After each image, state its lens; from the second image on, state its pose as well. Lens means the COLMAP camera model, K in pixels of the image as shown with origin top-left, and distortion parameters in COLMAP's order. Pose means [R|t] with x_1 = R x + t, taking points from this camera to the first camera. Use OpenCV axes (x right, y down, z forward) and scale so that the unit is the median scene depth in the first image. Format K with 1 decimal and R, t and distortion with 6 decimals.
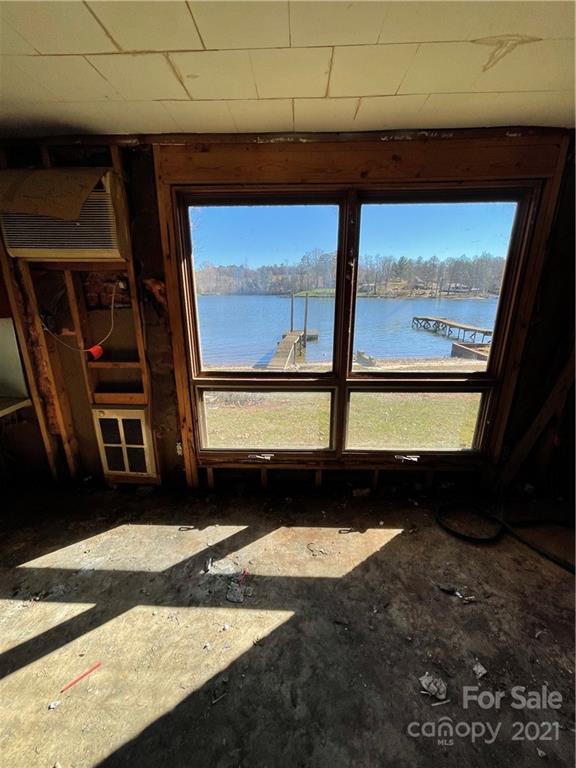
lens RADIAL K [[303.7, 0, 288.3], [0, 303.7, 379.0], [0, 0, 1]] dist [-0.011483, -0.000026]
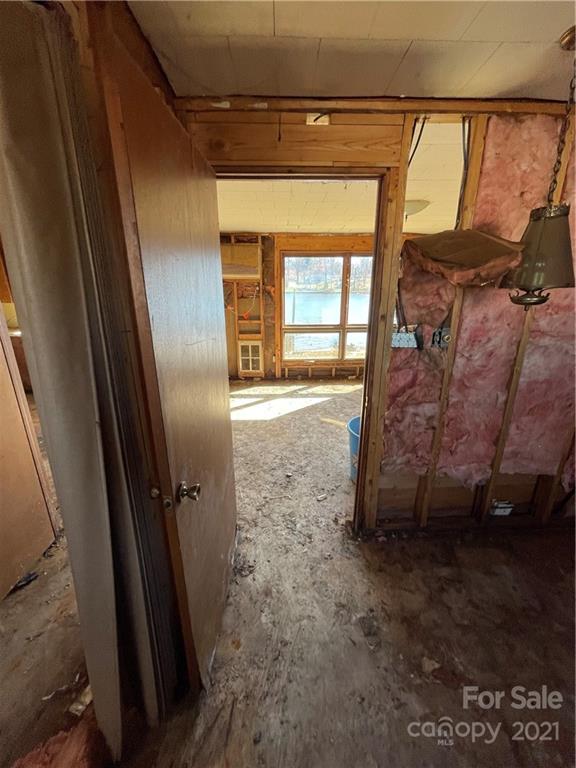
lens RADIAL K [[303.7, 0, 287.2], [0, 303.7, 384.3], [0, 0, 1]] dist [-0.011483, -0.000026]
pose [[0.998586, -0.019114, 0.049611, -0.397388], [0.017188, 0.999092, 0.038972, 0.350465], [-0.050311, -0.038064, 0.998008, -1.394151]]
